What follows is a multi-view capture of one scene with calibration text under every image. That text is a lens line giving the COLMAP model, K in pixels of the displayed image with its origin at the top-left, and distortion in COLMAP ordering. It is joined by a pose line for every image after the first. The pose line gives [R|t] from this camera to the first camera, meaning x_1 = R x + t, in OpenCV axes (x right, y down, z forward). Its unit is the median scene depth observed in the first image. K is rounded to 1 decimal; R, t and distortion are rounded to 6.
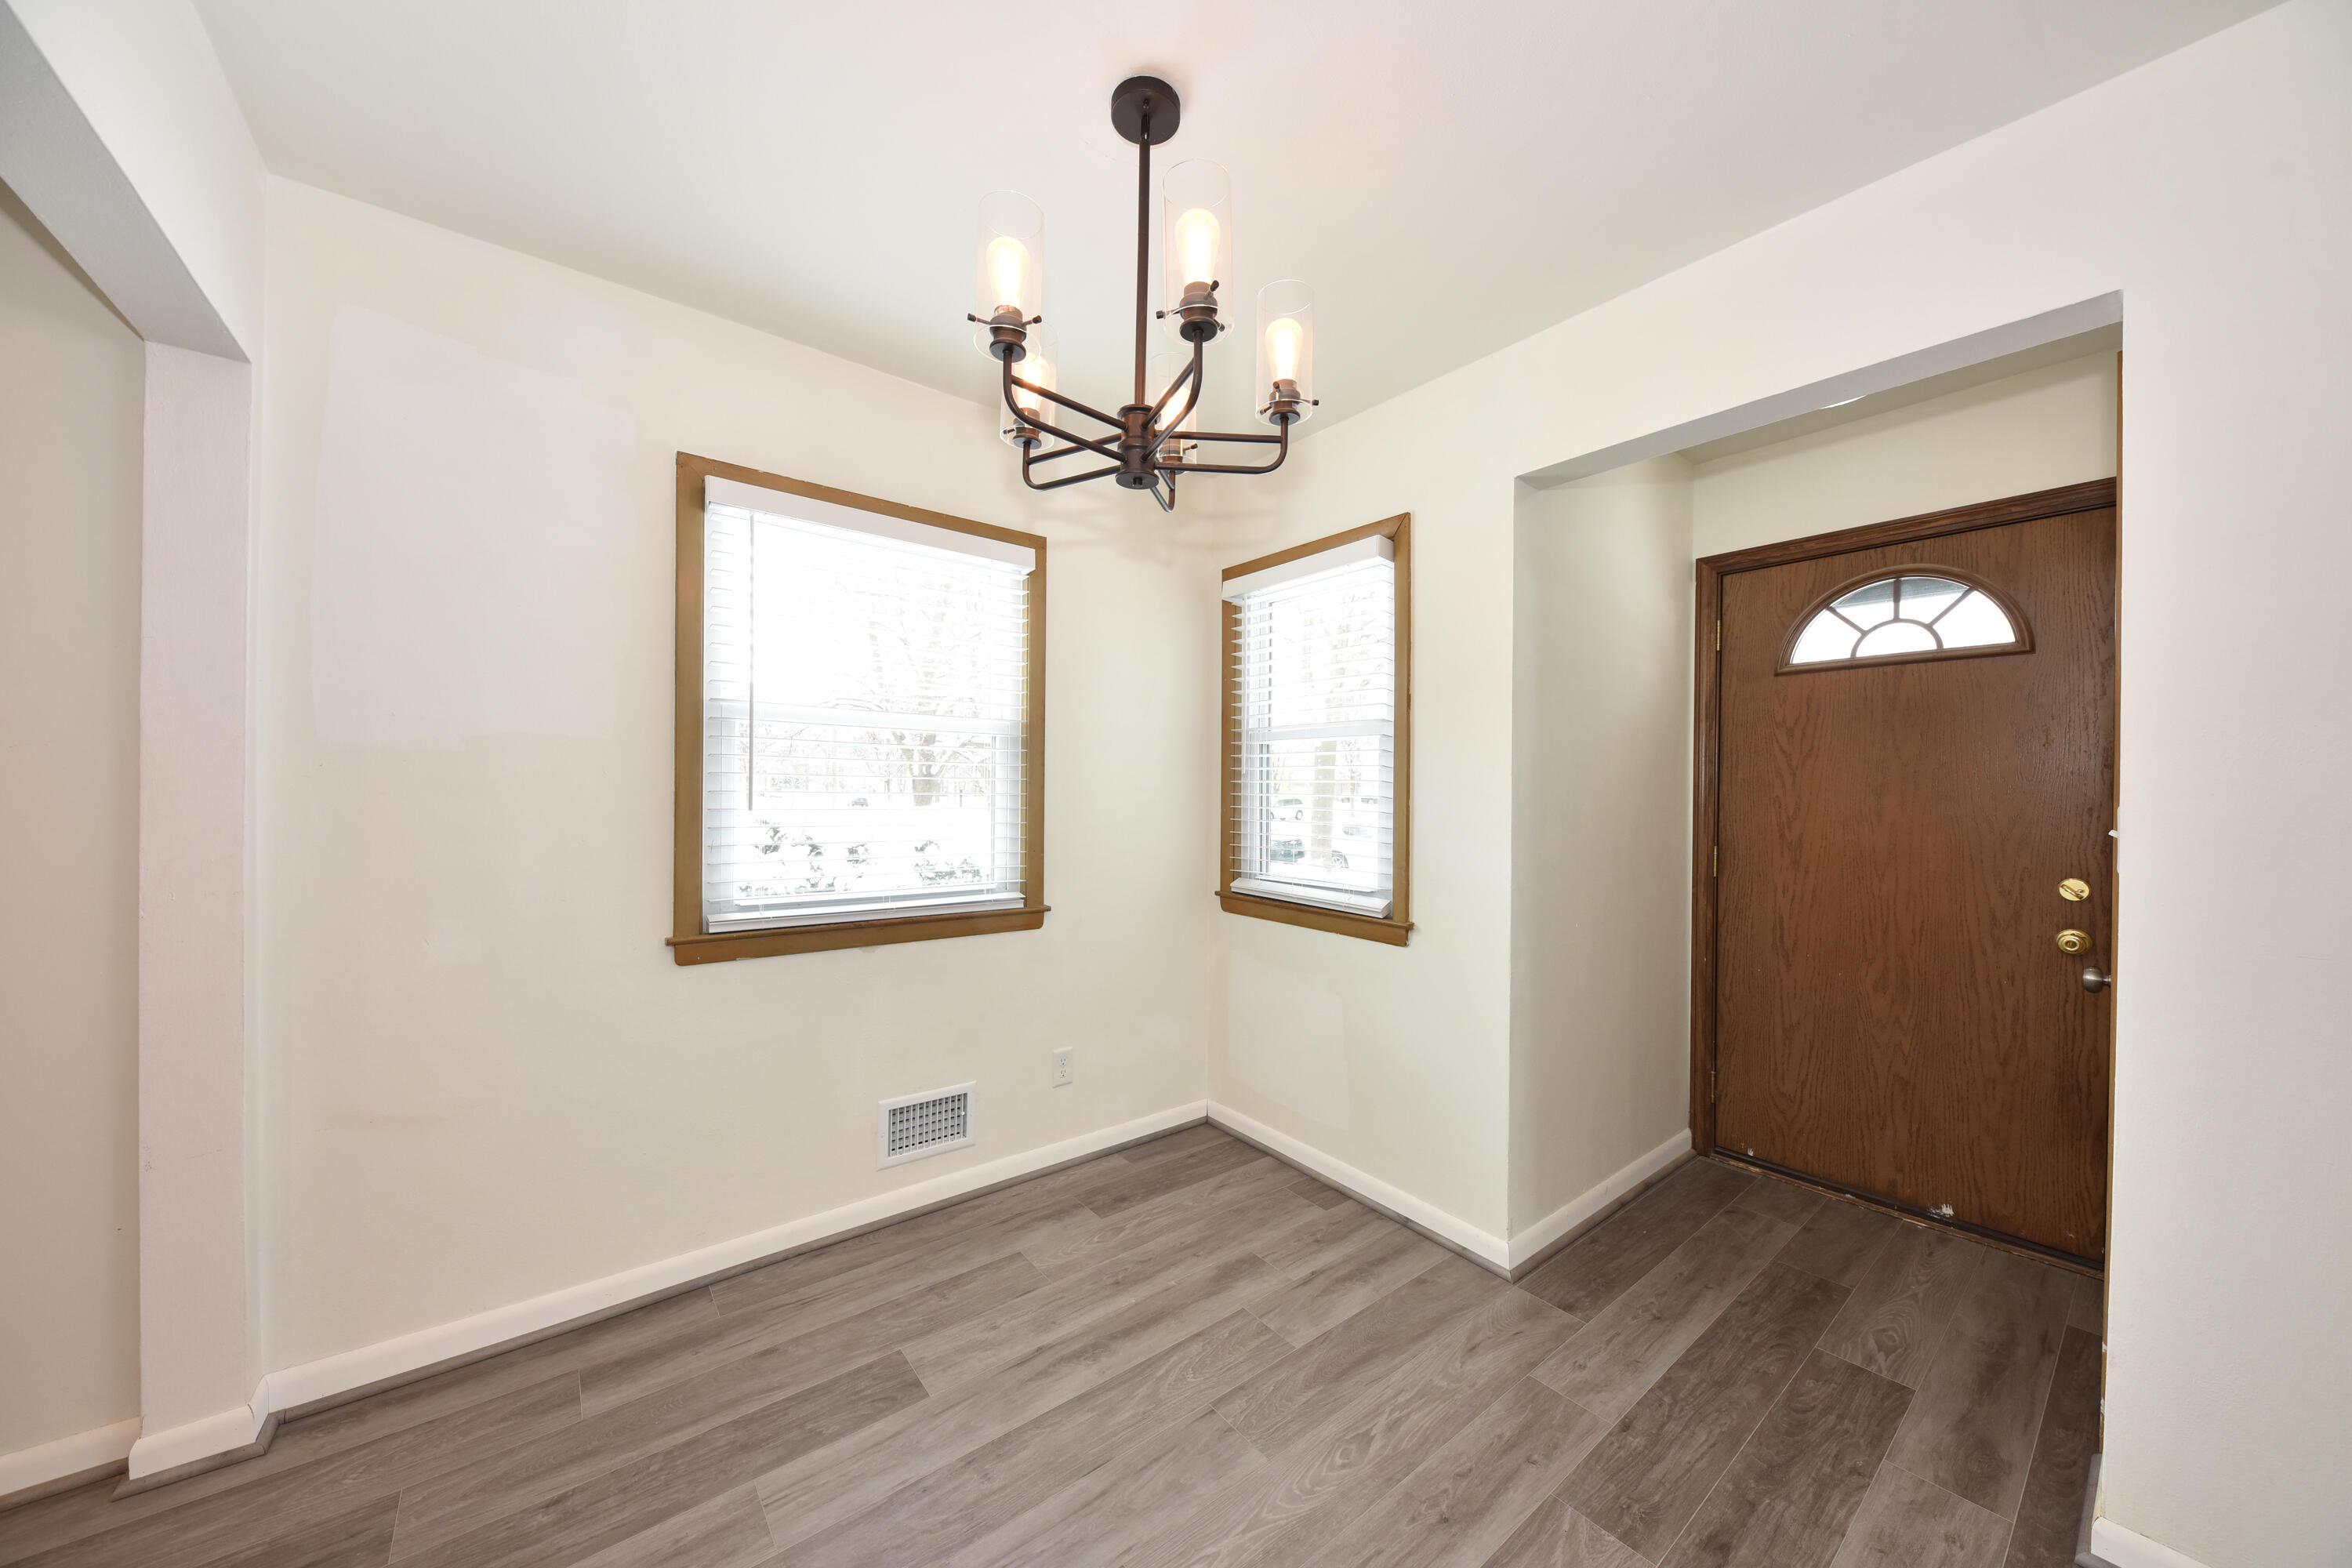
lens RADIAL K [[804.3, 0, 1177.0], [0, 804.3, 796.0], [0, 0, 1]] dist [0.014767, -0.008765]
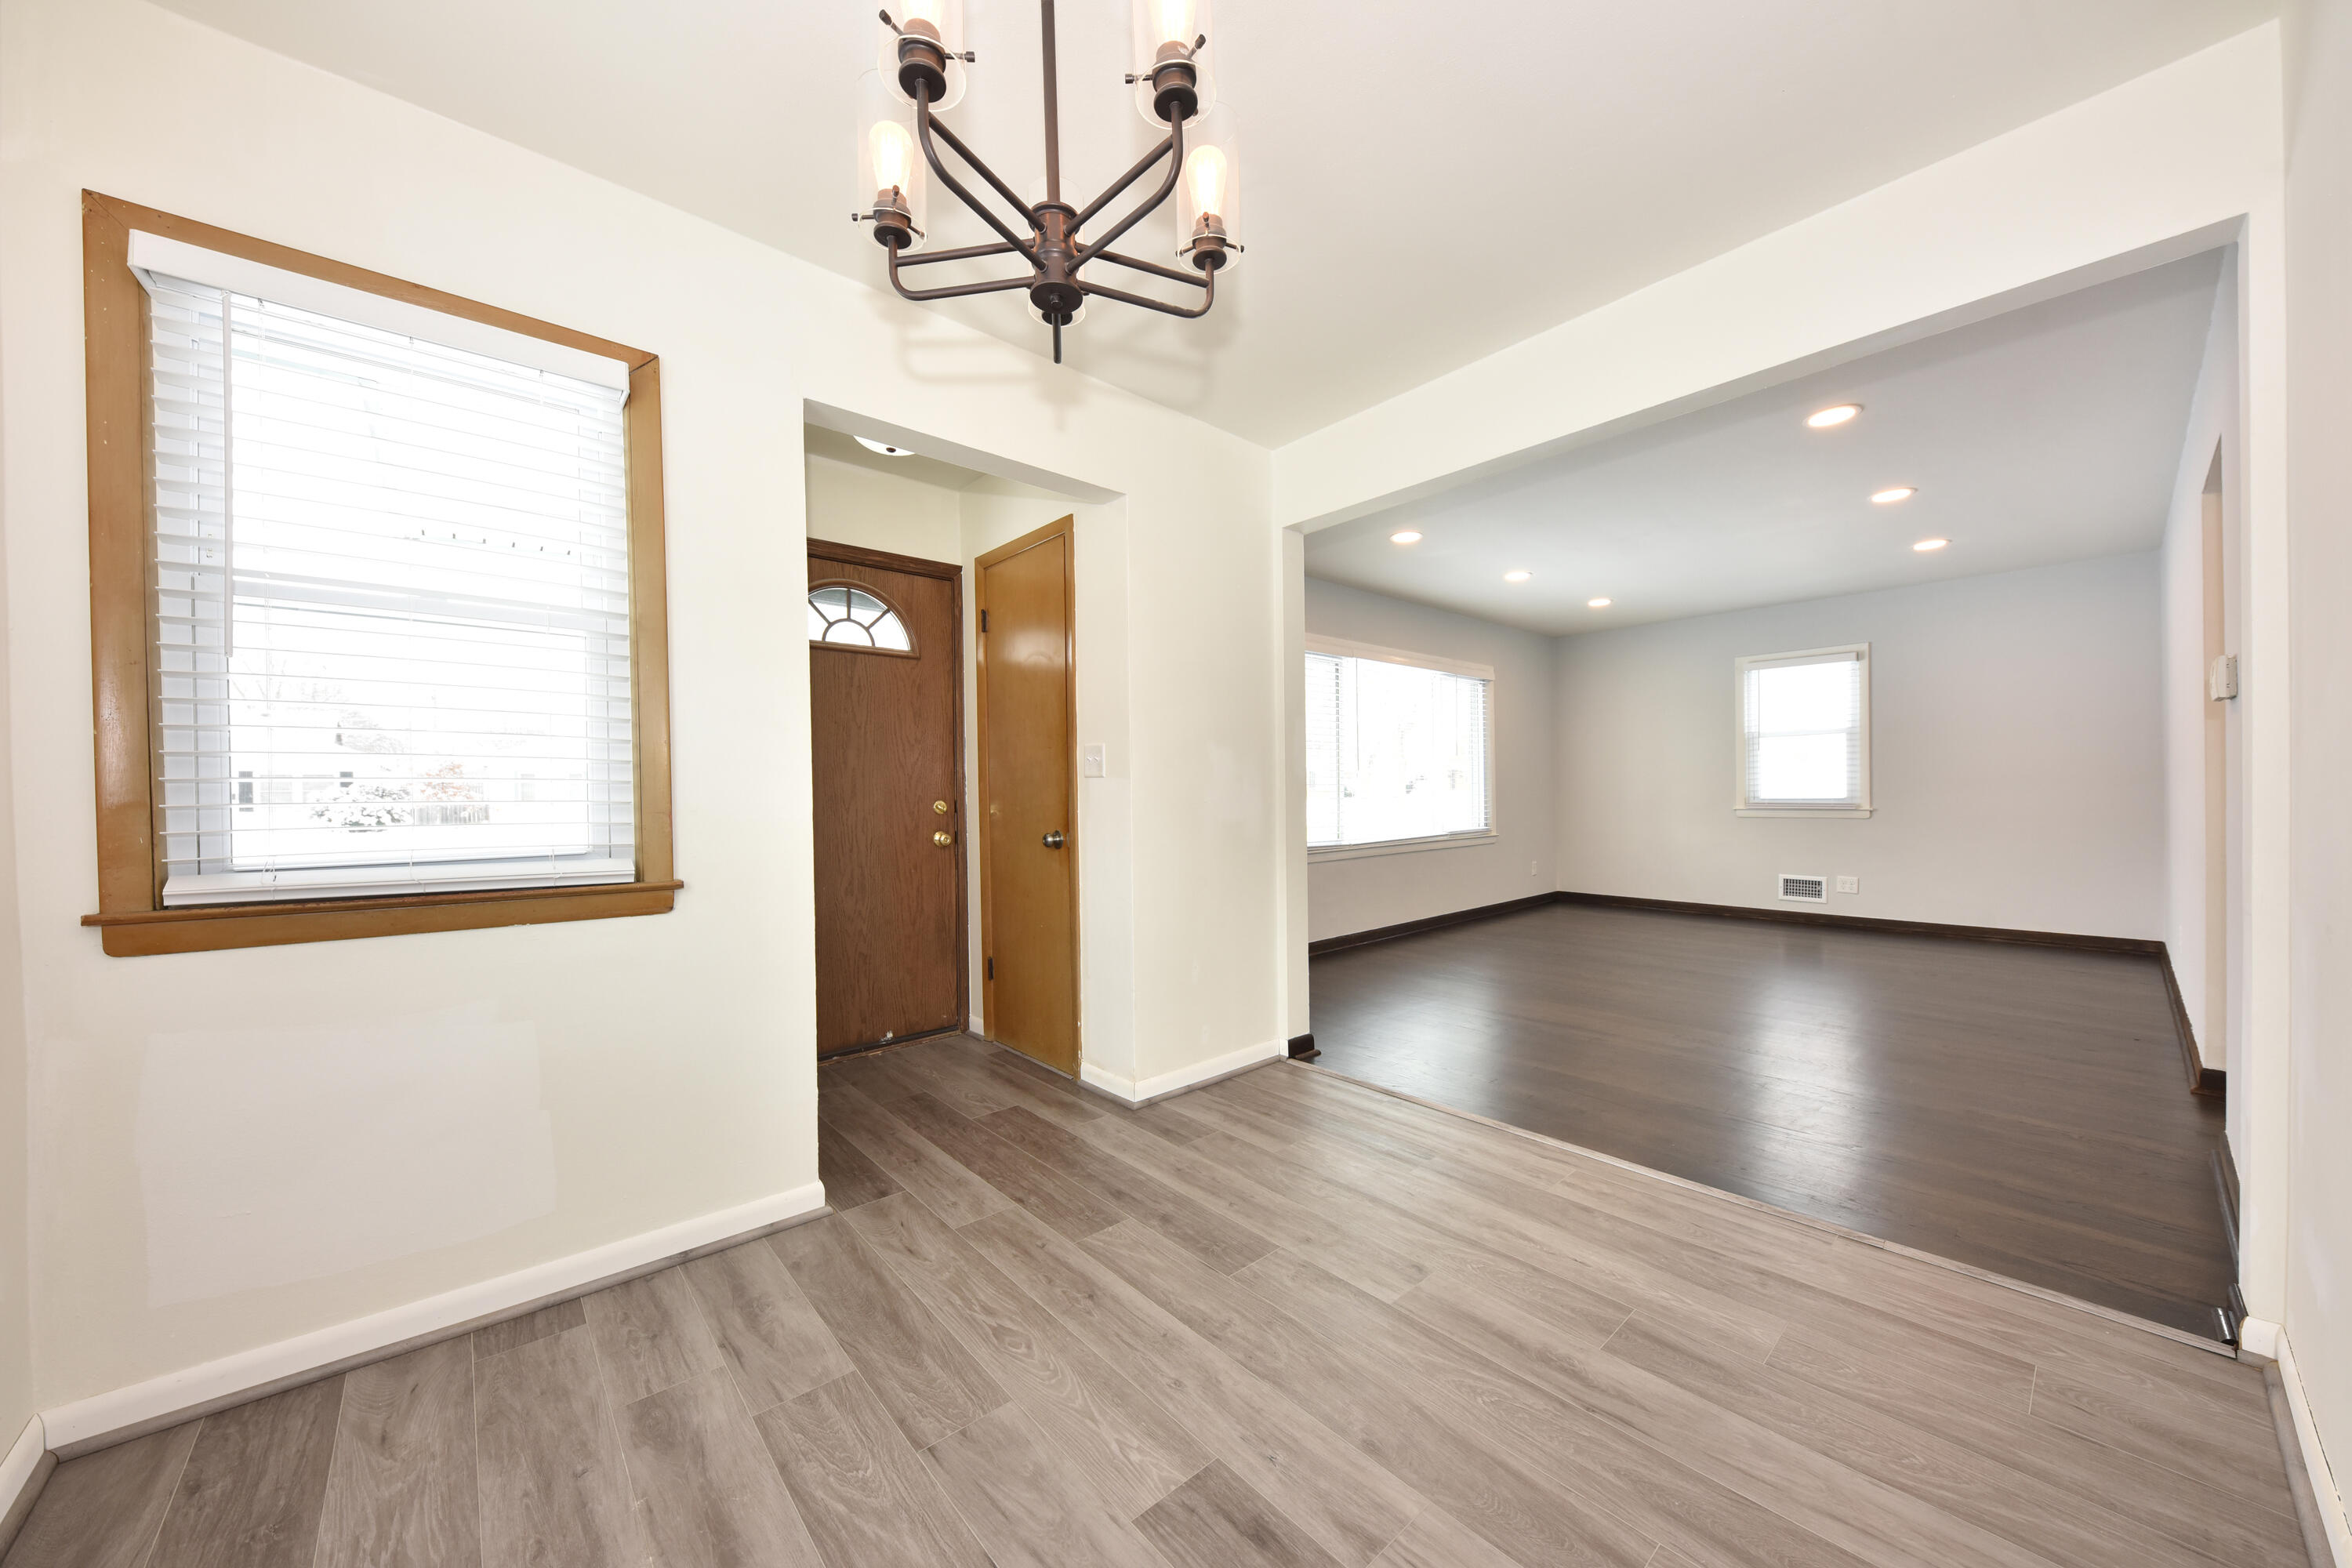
lens RADIAL K [[821.2, 0, 1184.6], [0, 821.2, 801.0], [0, 0, 1]] dist [-0.000120, -0.000156]
pose [[-0.058398, -0.017490, 0.998140, -0.624750], [0.016166, 0.999699, 0.018463, 0.083982], [-0.998162, 0.017214, -0.058098, 0.630911]]
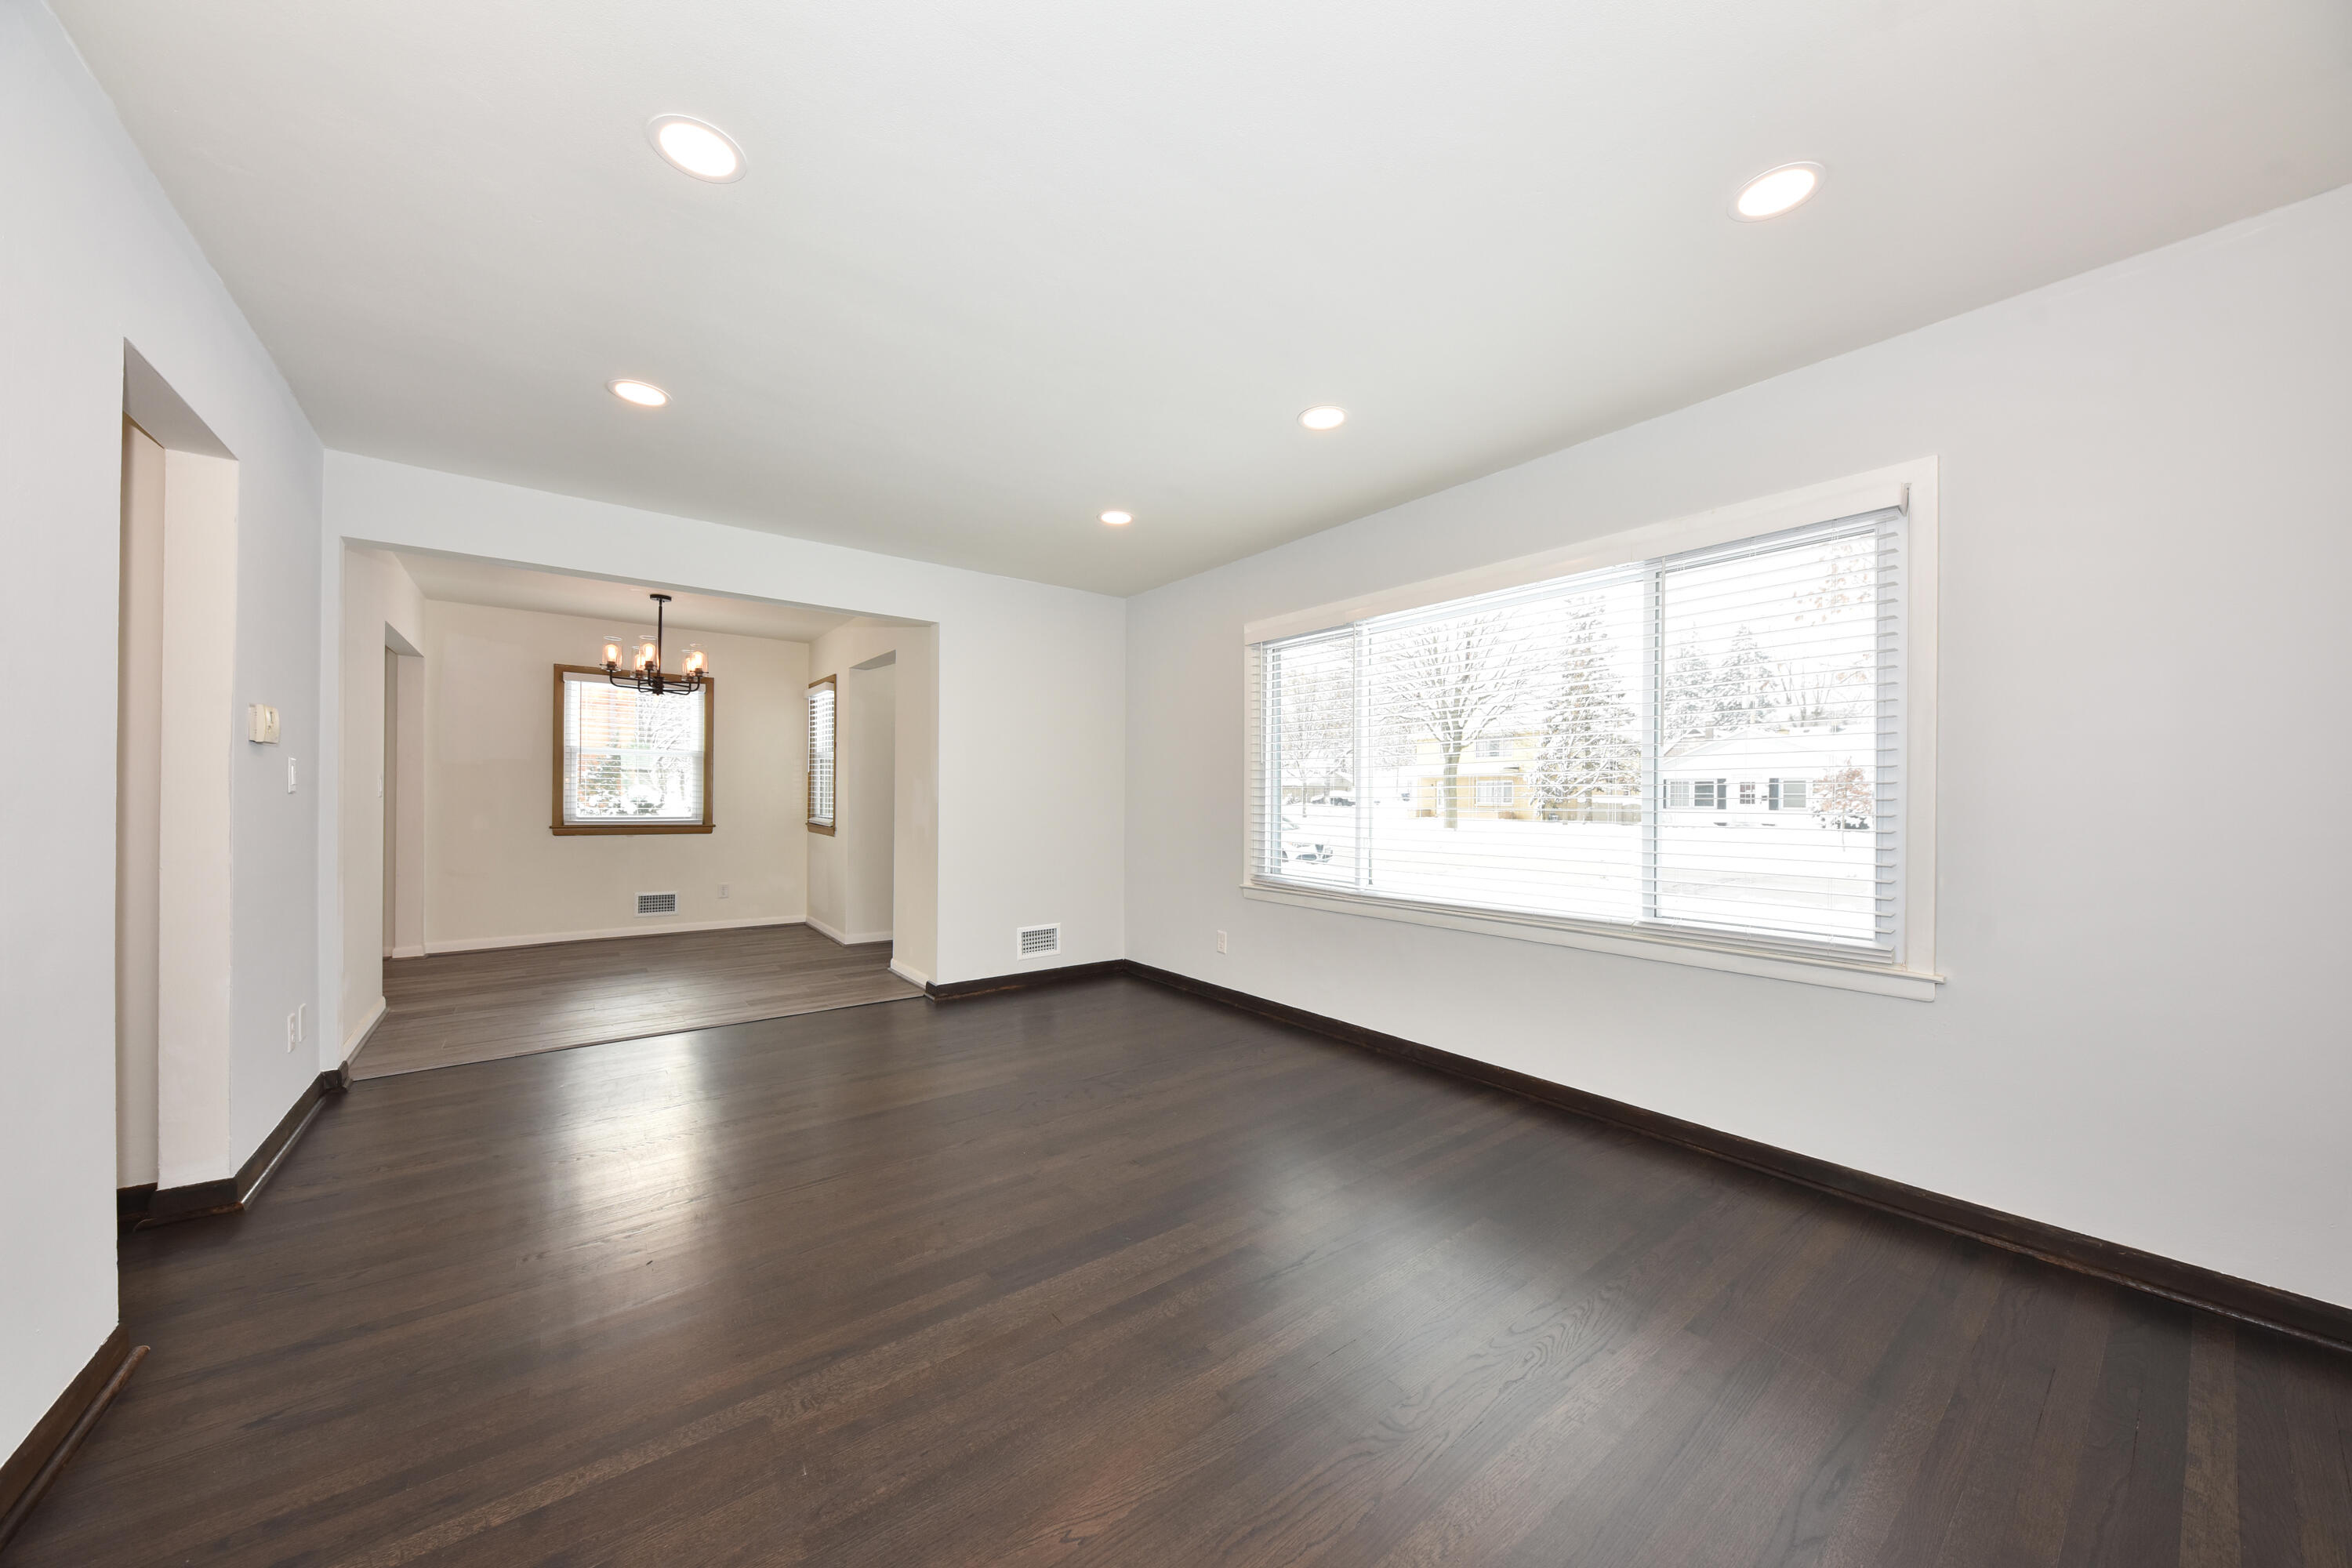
lens RADIAL K [[804.3, 0, 1177.0], [0, 804.3, 796.0], [0, 0, 1]] dist [0.014767, -0.008765]
pose [[0.999902, -0.001973, -0.013876, 1.693023], [0.001902, 0.999985, -0.005129, 0.079380], [0.013886, 0.005102, 0.999891, -1.934736]]
